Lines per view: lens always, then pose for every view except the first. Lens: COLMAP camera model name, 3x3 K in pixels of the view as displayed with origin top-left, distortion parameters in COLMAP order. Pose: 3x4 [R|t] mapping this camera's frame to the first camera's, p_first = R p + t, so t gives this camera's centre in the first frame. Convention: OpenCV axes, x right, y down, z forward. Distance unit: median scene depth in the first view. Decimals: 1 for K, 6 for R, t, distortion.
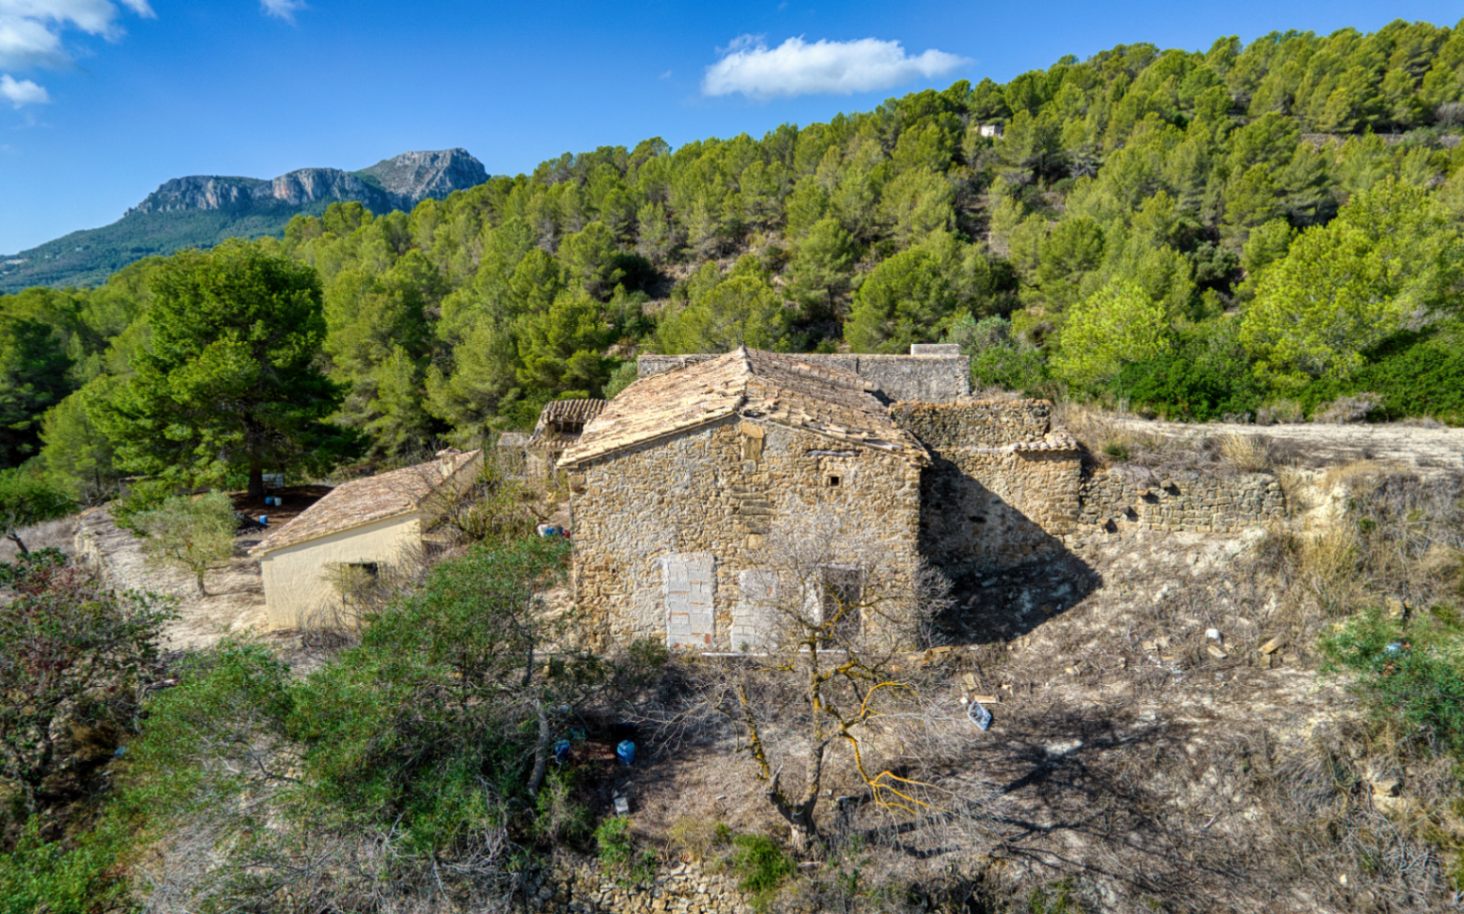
lens RADIAL K [[982.0, 0, 732.0], [0, 982.0, 457.0], [0, 0, 1]] dist [-0.073998, 0.093407]
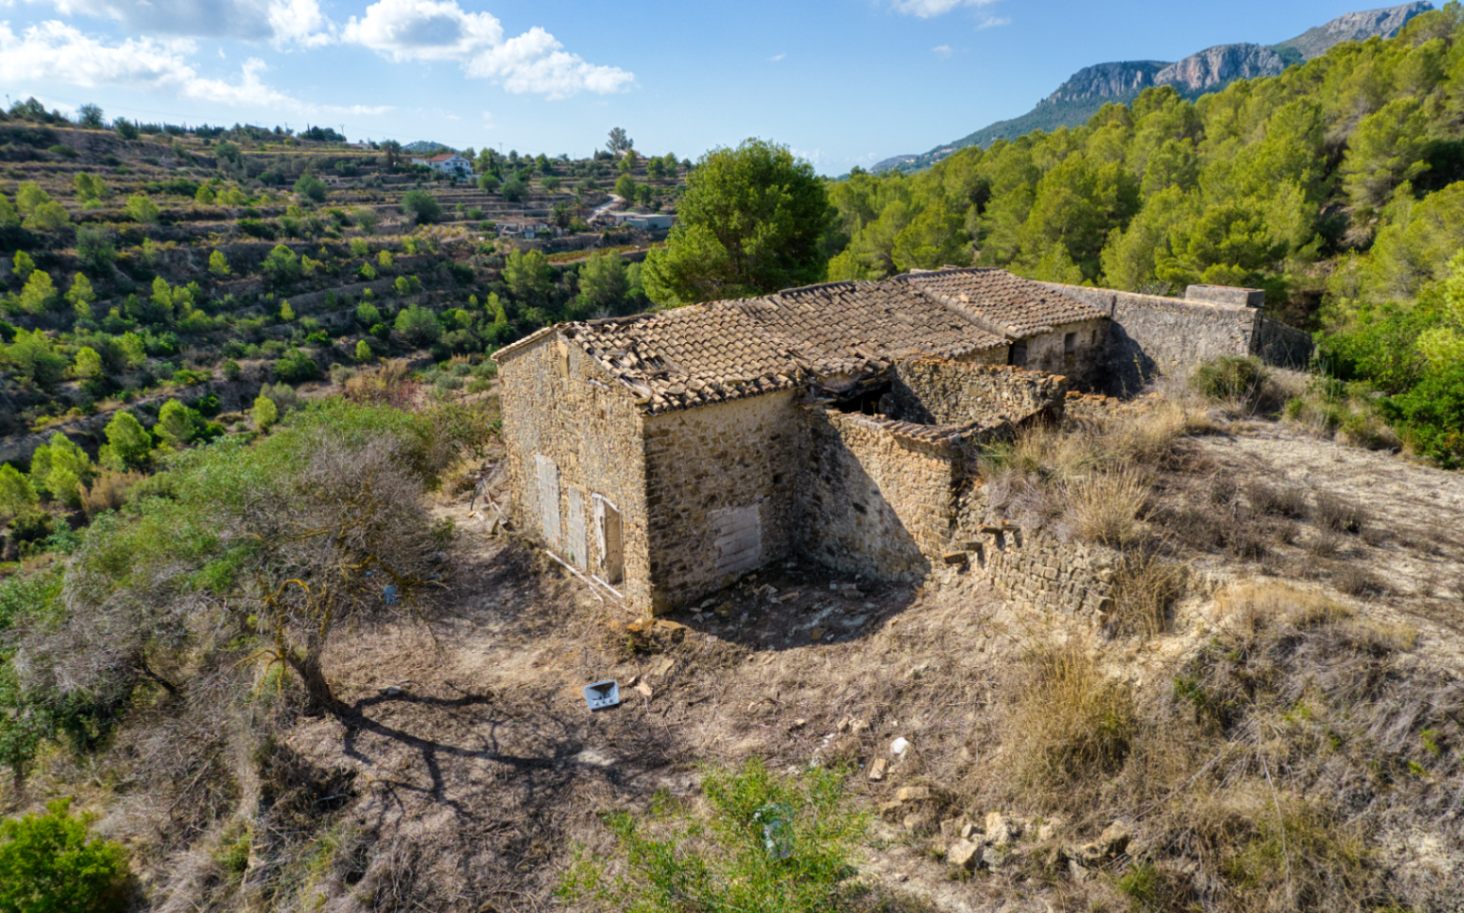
lens RADIAL K [[1000.1, 0, 756.5], [0, 1000.1, 463.4], [0, 0, 1]] dist [-0.062702, 0.076879]
pose [[0.622599, 0.225819, -0.749251, 0.562369], [-0.140408, 0.974157, 0.176930, -0.072267], [0.769842, -0.004956, 0.638215, 0.298630]]
